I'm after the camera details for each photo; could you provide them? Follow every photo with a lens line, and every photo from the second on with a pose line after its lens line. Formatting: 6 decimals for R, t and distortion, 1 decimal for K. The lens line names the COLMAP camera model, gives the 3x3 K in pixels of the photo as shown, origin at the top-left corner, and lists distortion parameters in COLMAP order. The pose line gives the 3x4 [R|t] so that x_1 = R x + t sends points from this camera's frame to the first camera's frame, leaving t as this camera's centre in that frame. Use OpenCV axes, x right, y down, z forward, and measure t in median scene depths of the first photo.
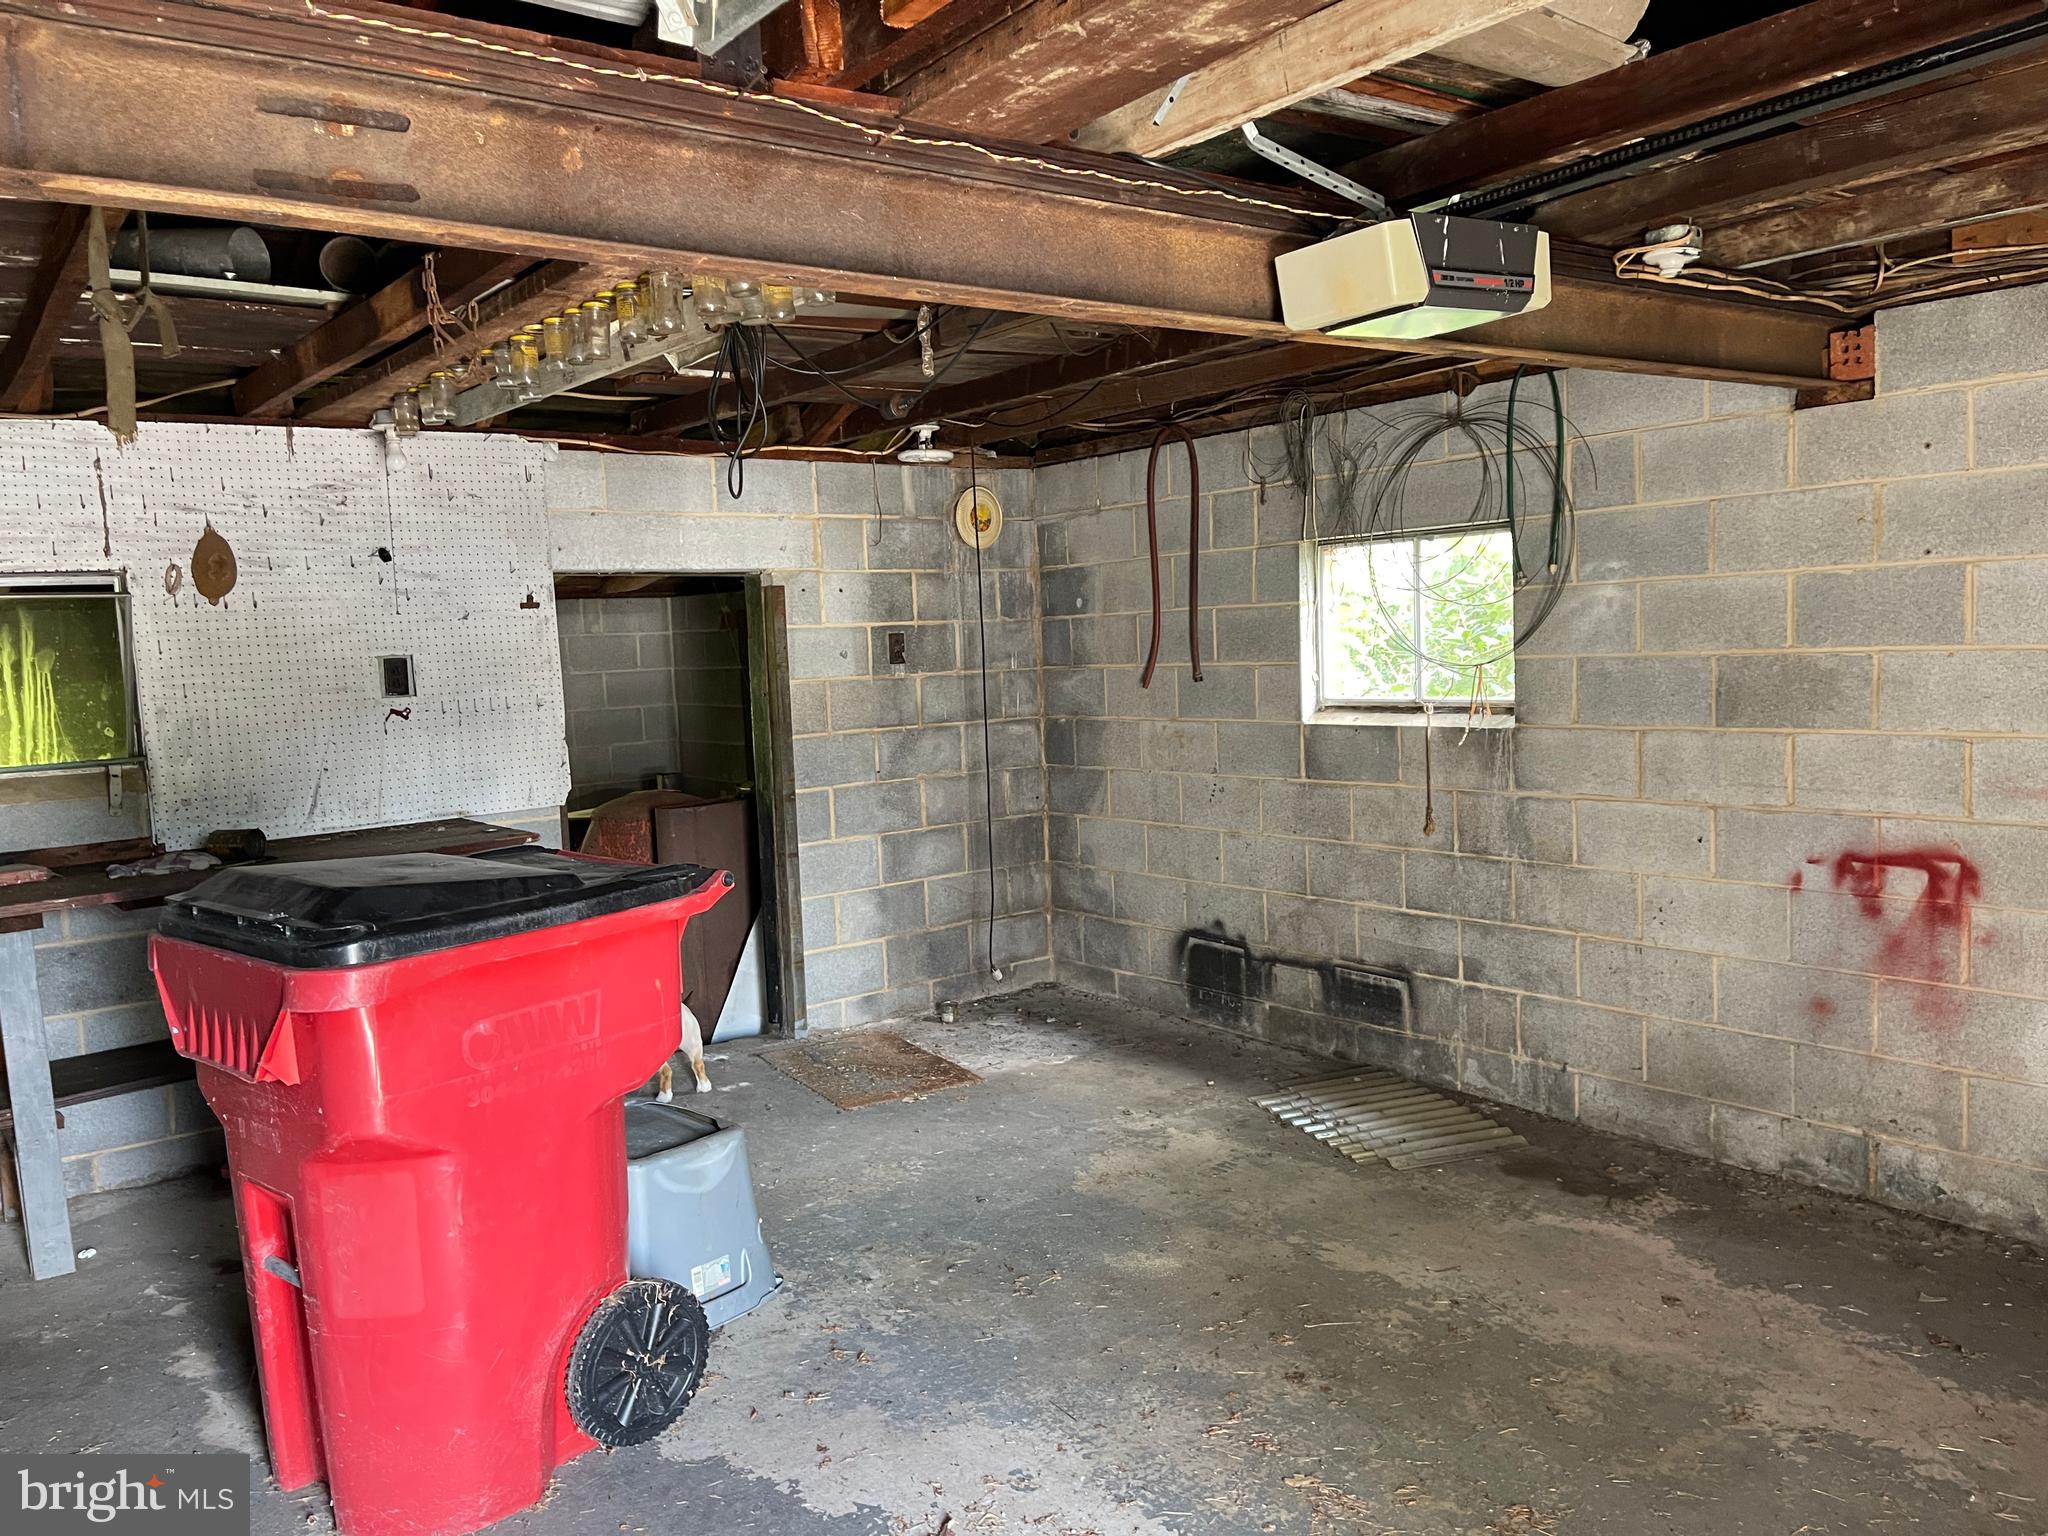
lens RADIAL K [[1542.8, 0, 1011.6], [0, 1542.8, 775.6], [0, 0, 1]] dist [0.073208, -0.107570]
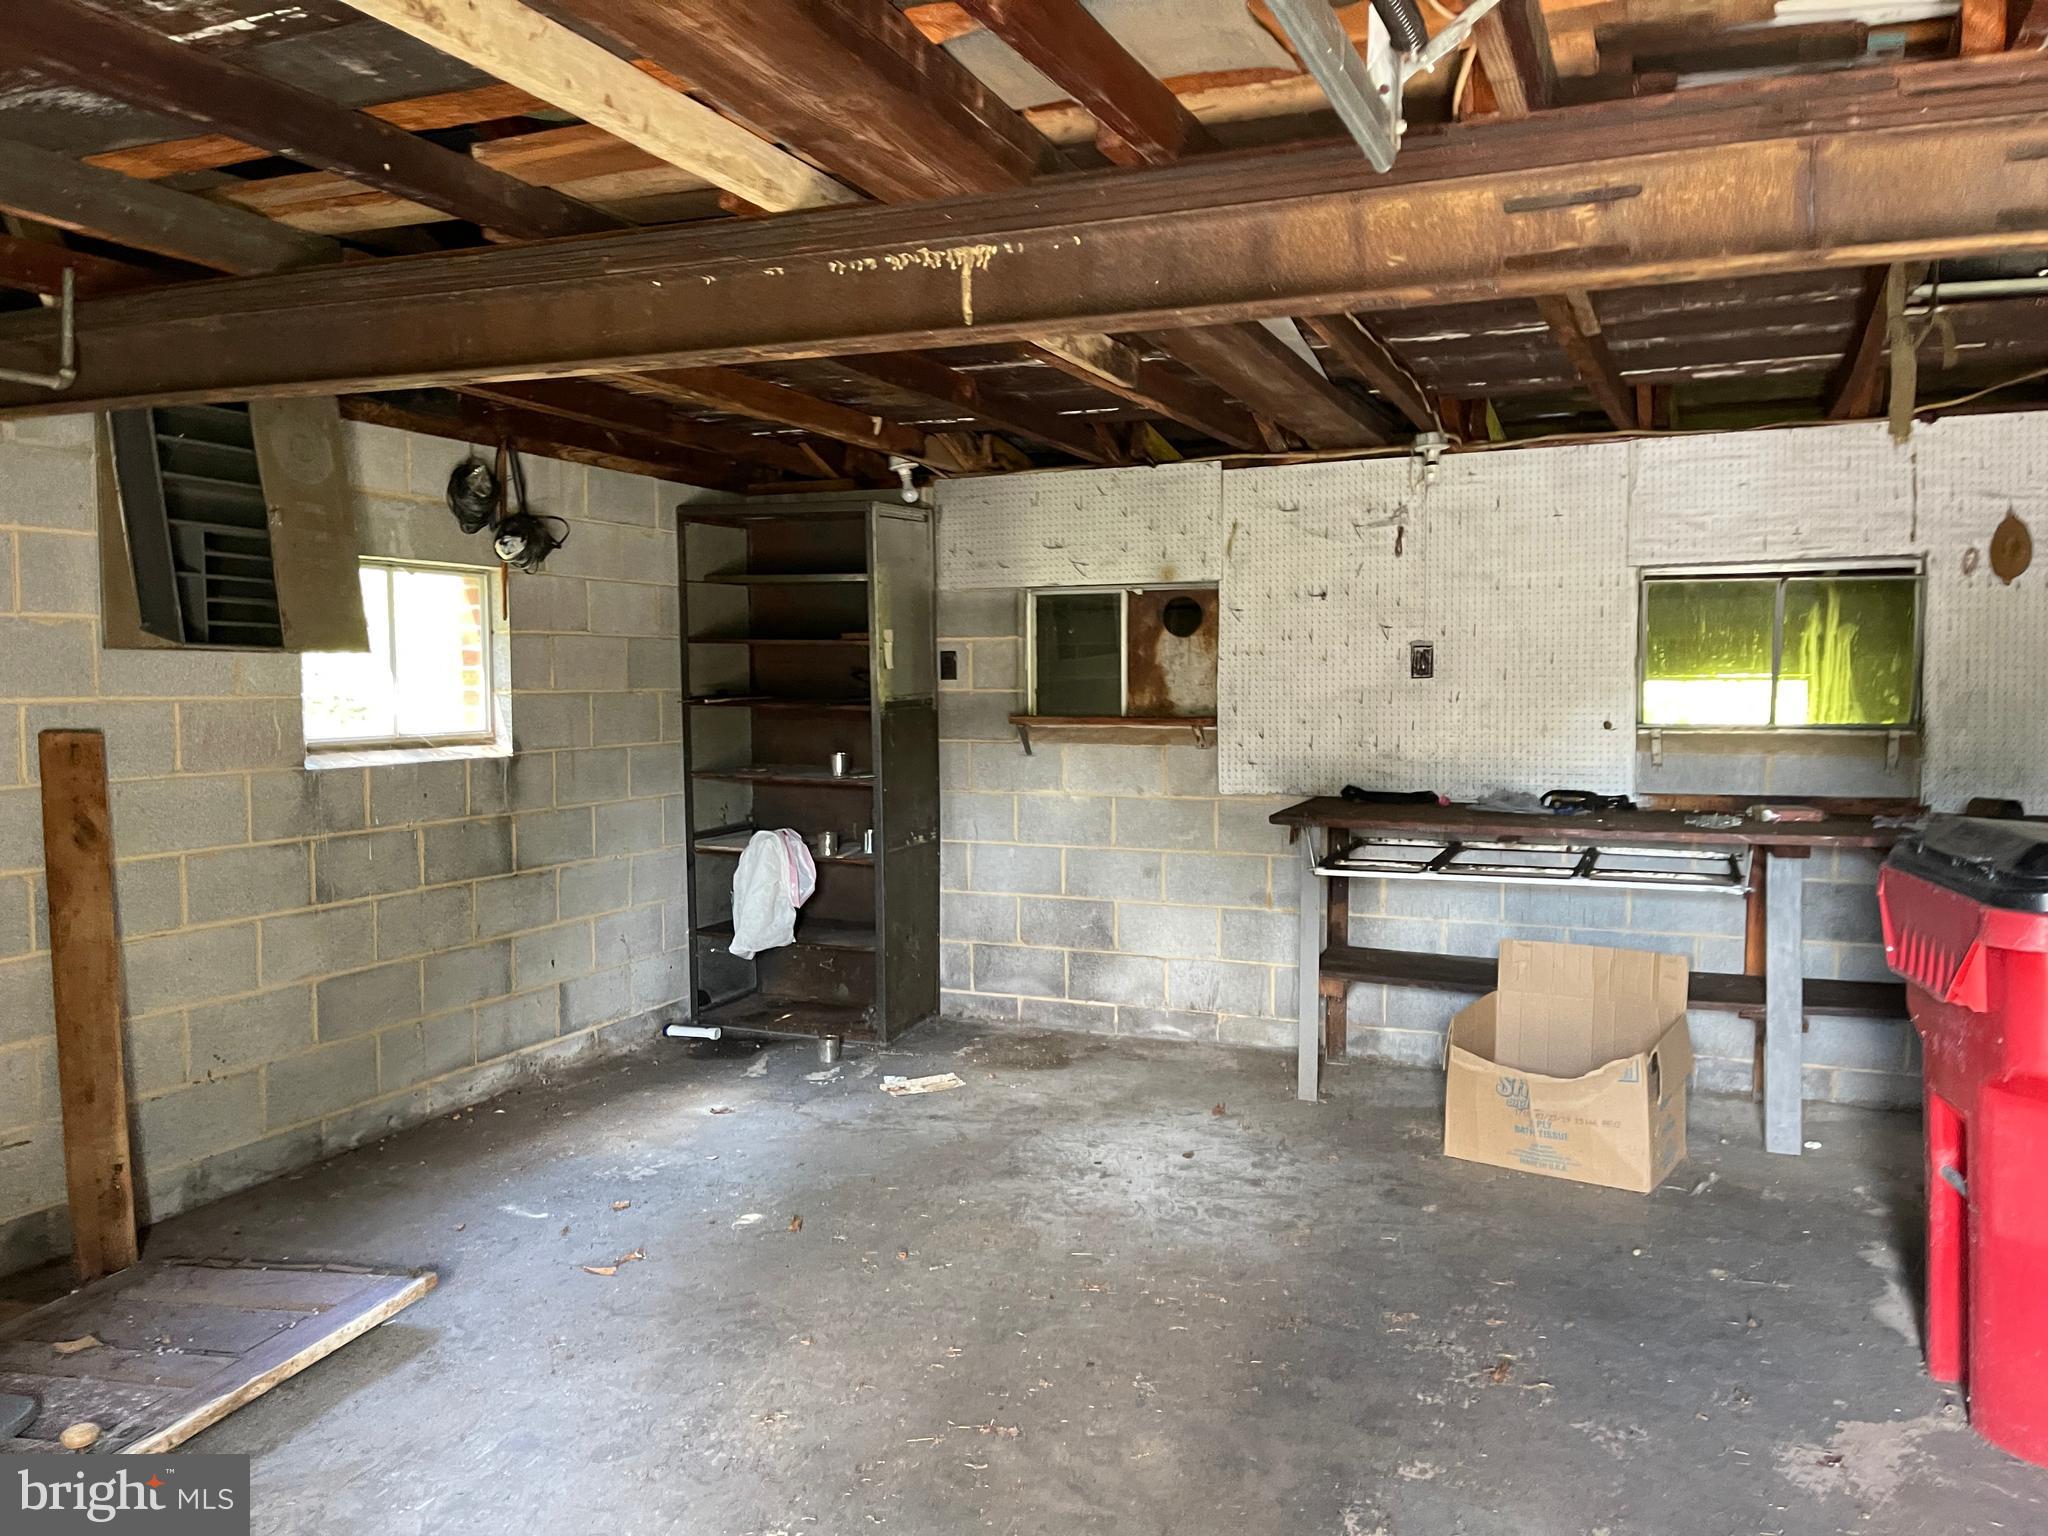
lens RADIAL K [[1542.8, 0, 1043.4], [0, 1542.8, 775.1], [0, 0, 1]] dist [0.073208, -0.107570]
pose [[0.497905, 0.099159, -0.861544, 0.095485], [-0.093247, 0.993804, 0.060492, 0.016532], [0.862204, 0.050218, 0.504066, -0.091718]]
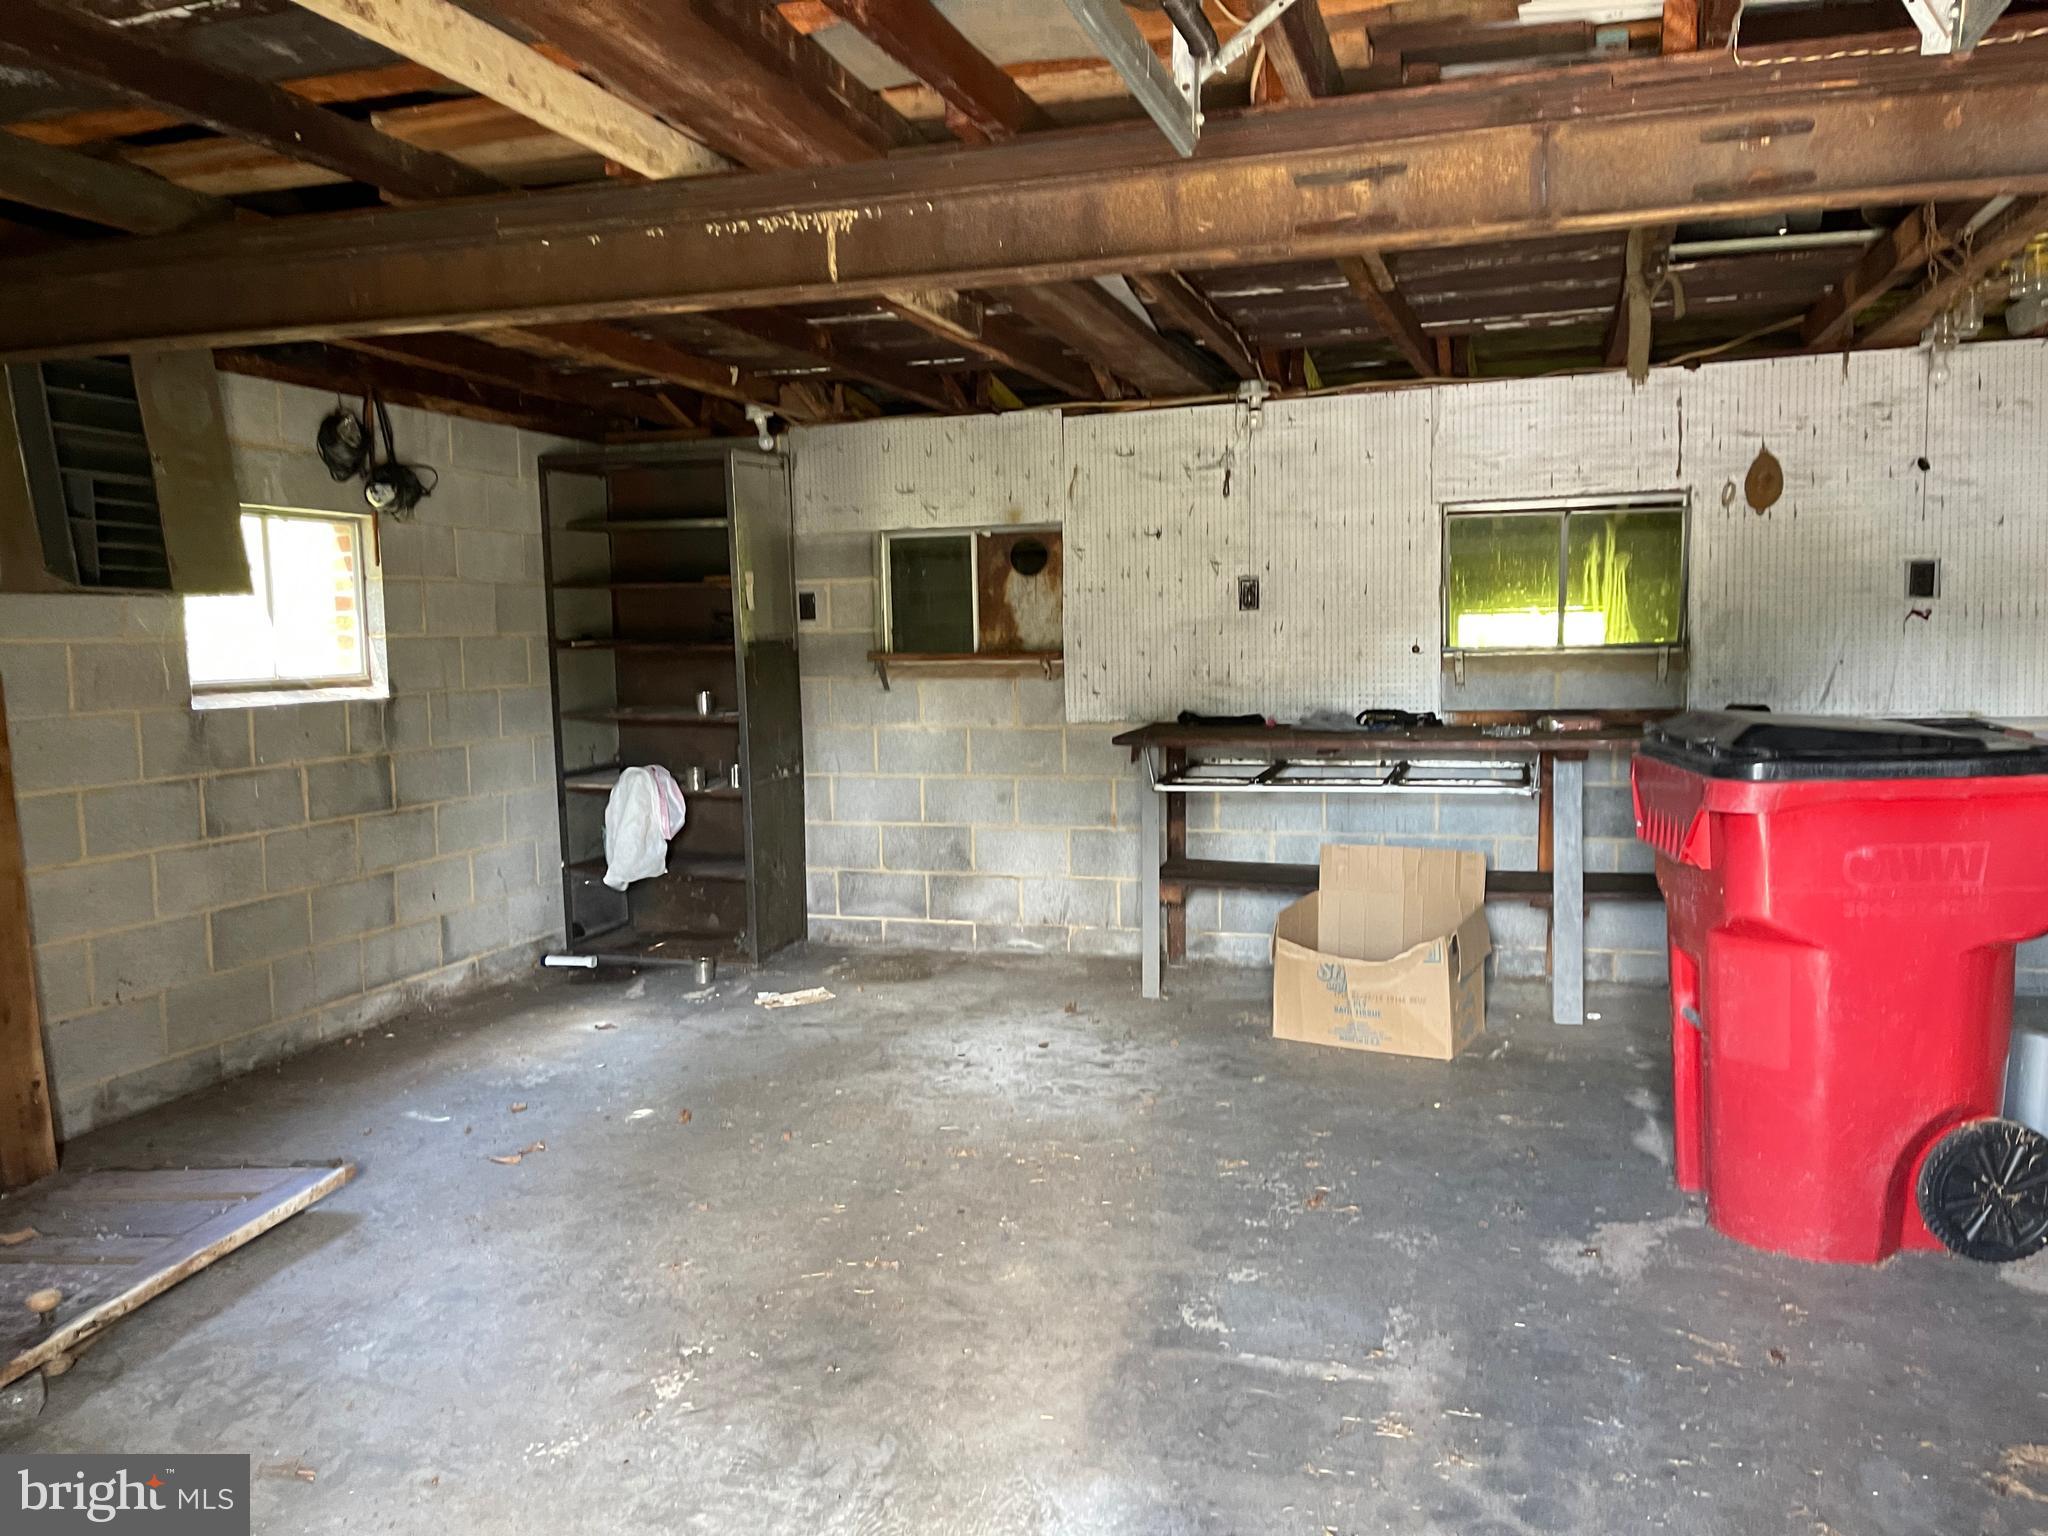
lens RADIAL K [[1542.8, 0, 1013.7], [0, 1542.8, 779.8], [0, 0, 1]] dist [0.073208, -0.107570]
pose [[0.565743, 0.112877, -0.816819, 0.175659], [-0.076300, 0.993502, 0.084447, 0.036975], [0.821044, 0.014548, 0.570680, -0.146618]]
